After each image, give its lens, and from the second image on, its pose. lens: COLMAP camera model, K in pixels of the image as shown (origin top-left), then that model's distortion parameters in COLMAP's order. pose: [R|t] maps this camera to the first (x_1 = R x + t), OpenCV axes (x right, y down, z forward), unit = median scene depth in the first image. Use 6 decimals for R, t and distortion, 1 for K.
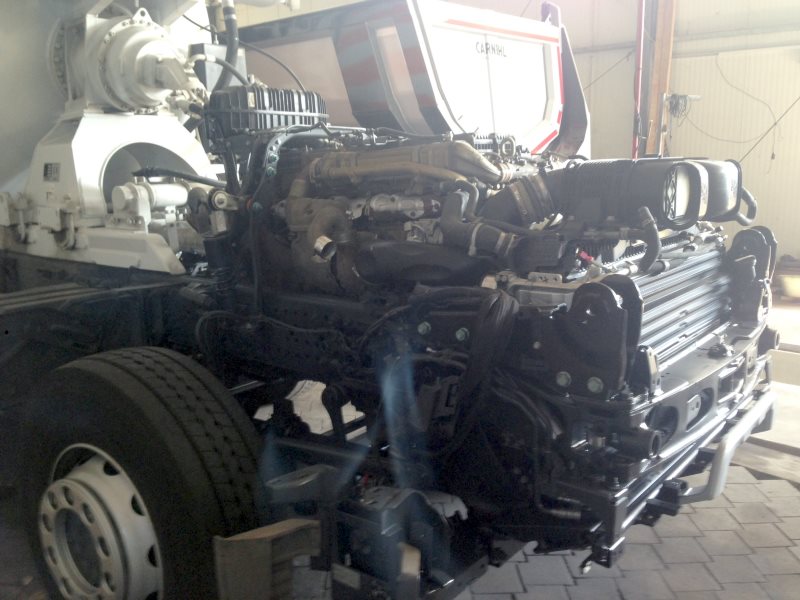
lens RADIAL K [[754.2, 0, 418.7], [0, 754.2, 300.3], [0, 0, 1]] dist [0.152222, -0.275355]
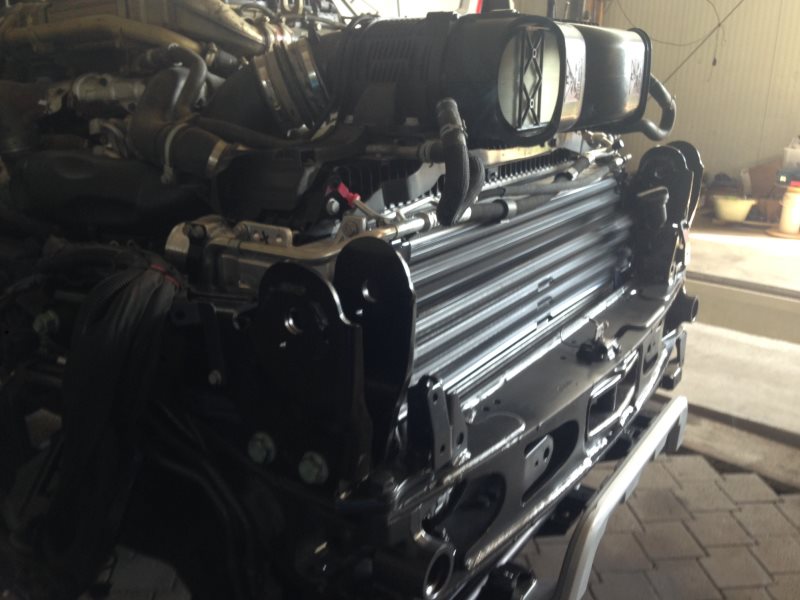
lens RADIAL K [[754.2, 0, 418.7], [0, 754.2, 300.3], [0, 0, 1]] dist [0.152222, -0.275355]
pose [[0.997248, 0.005504, 0.073936, 0.190593], [-0.014096, 0.993126, 0.116195, -0.037743], [-0.072788, -0.116917, 0.990471, 0.383634]]
